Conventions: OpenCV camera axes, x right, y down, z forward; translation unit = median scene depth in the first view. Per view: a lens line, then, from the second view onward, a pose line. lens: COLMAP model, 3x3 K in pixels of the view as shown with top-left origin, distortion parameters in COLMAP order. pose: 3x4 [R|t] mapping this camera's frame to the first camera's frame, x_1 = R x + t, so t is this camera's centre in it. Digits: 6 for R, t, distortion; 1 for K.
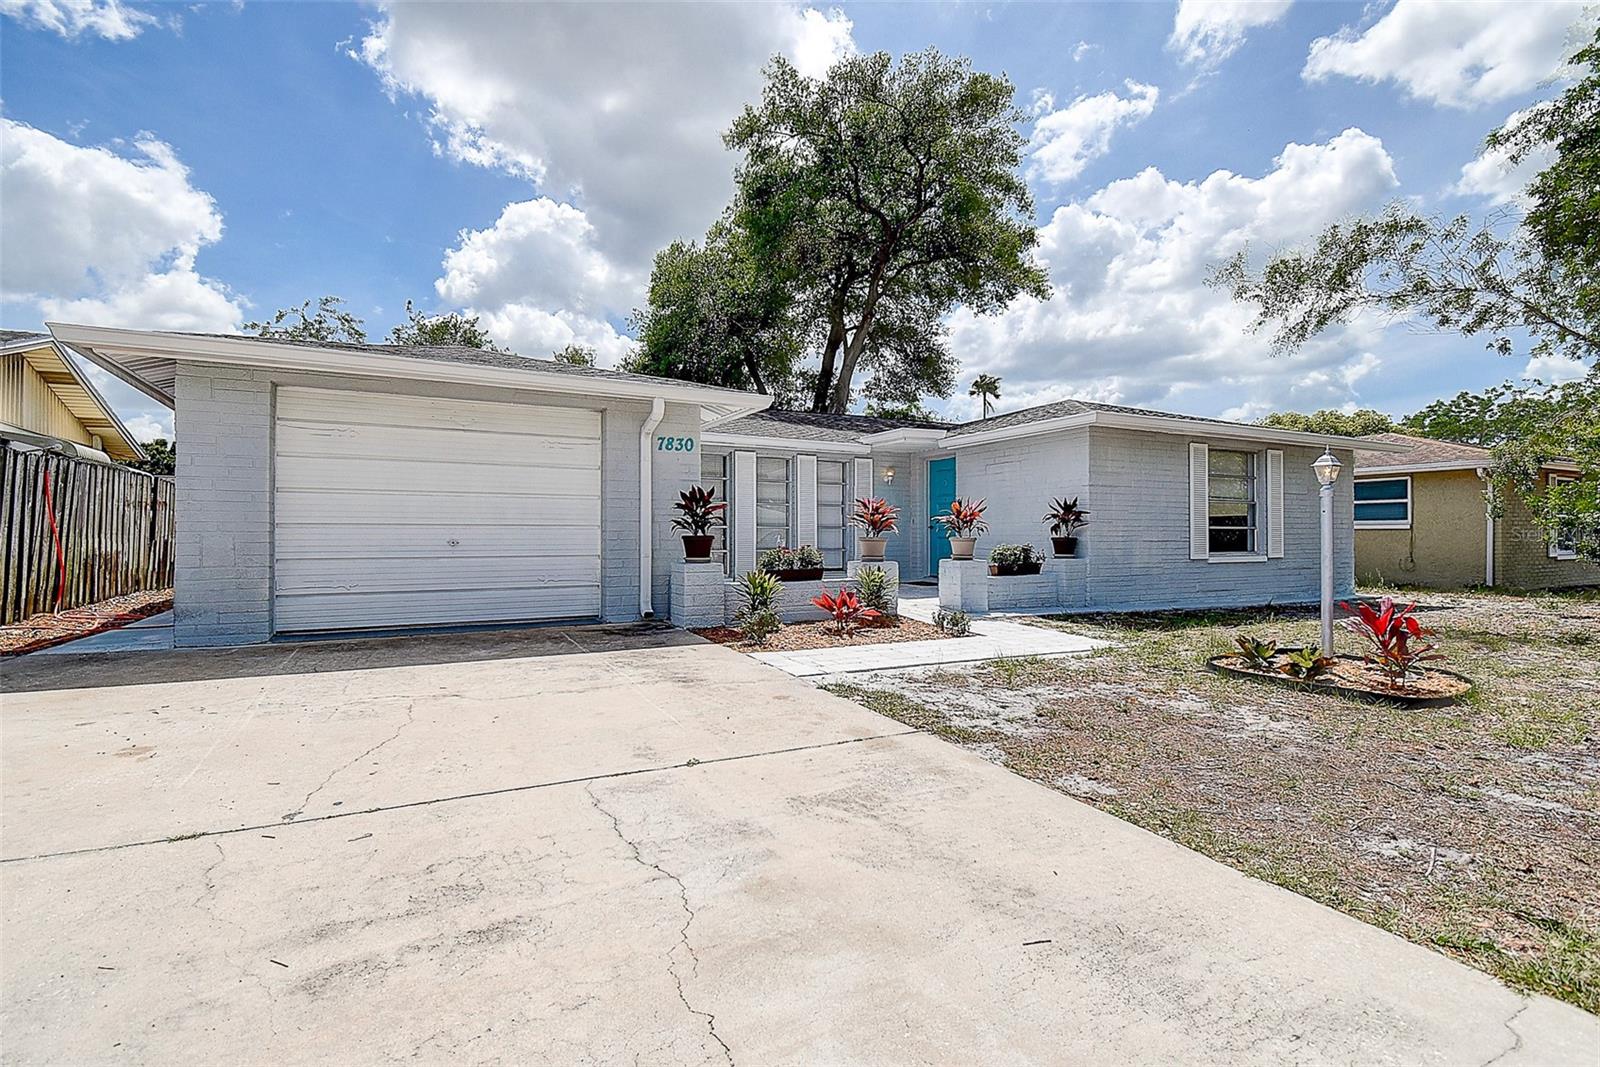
lens RADIAL K [[732.7, 0, 803.6], [0, 732.7, 517.7], [0, 0, 1]] dist [0.007753, -0.008216]
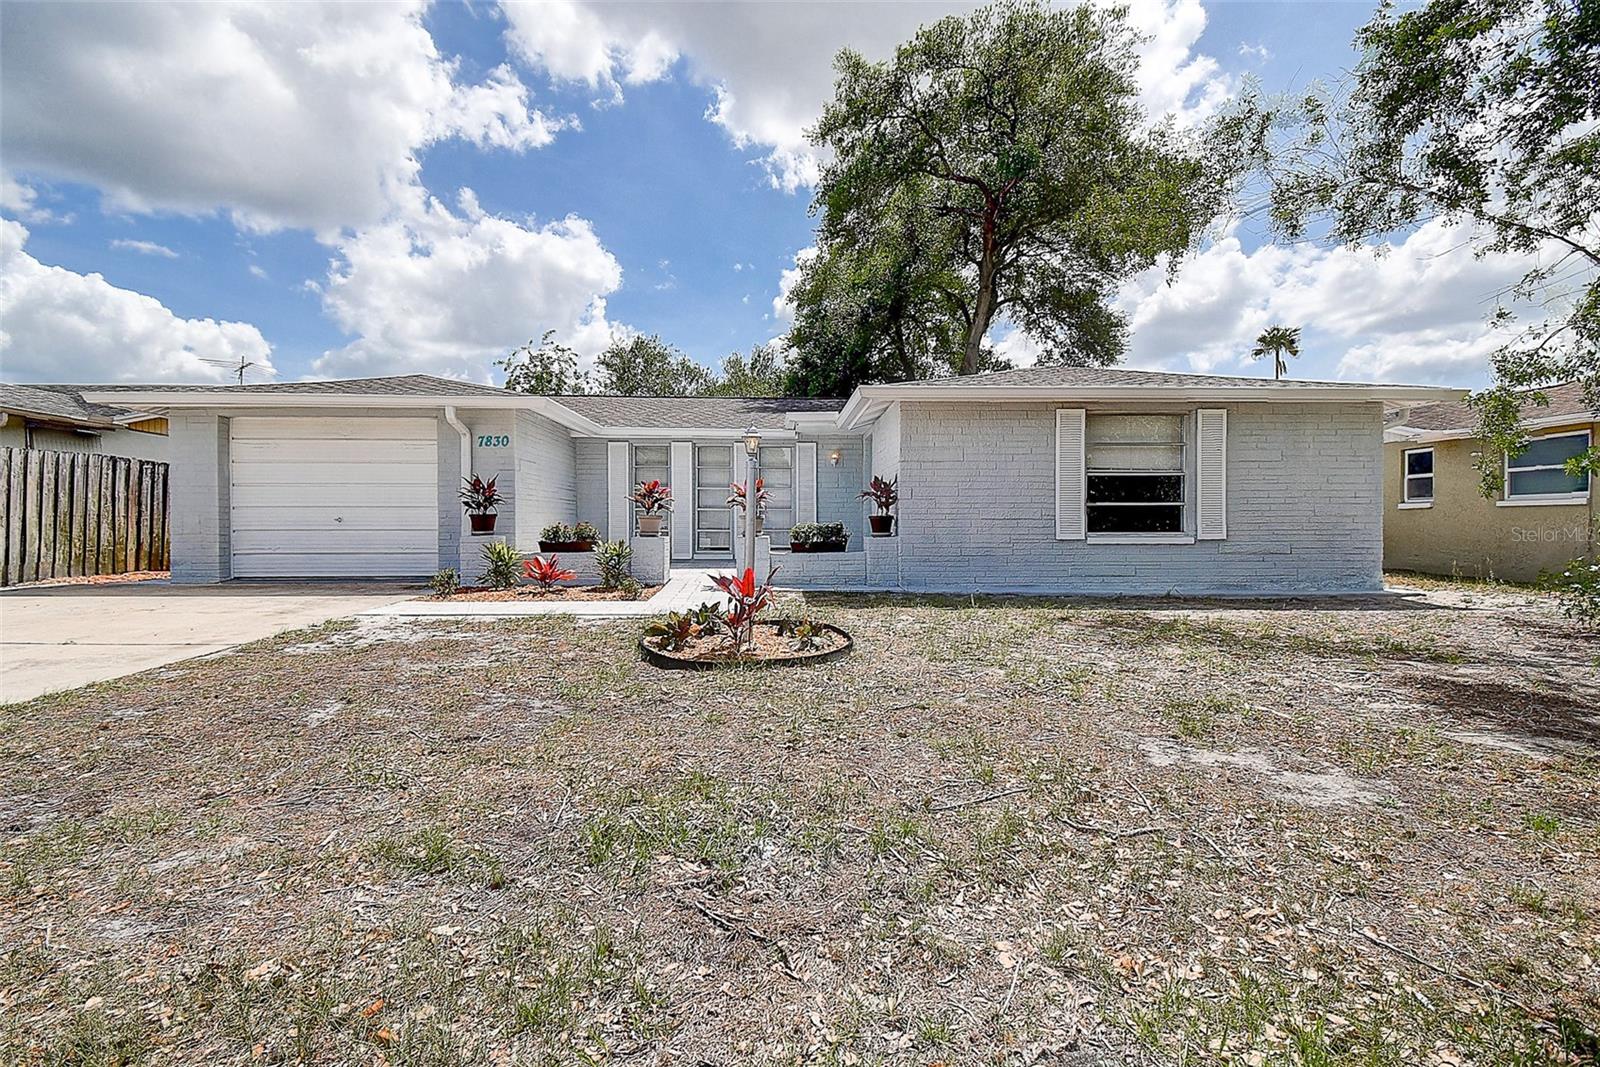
lens RADIAL K [[732.7, 0, 879.7], [0, 732.7, 532.1], [0, 0, 1]] dist [0.007753, -0.008216]
pose [[0.907319, 0.003923, -0.420425, 0.657851], [0.011776, 0.999327, 0.034740, 0.013148], [0.420278, -0.036471, 0.906662, 0.095448]]
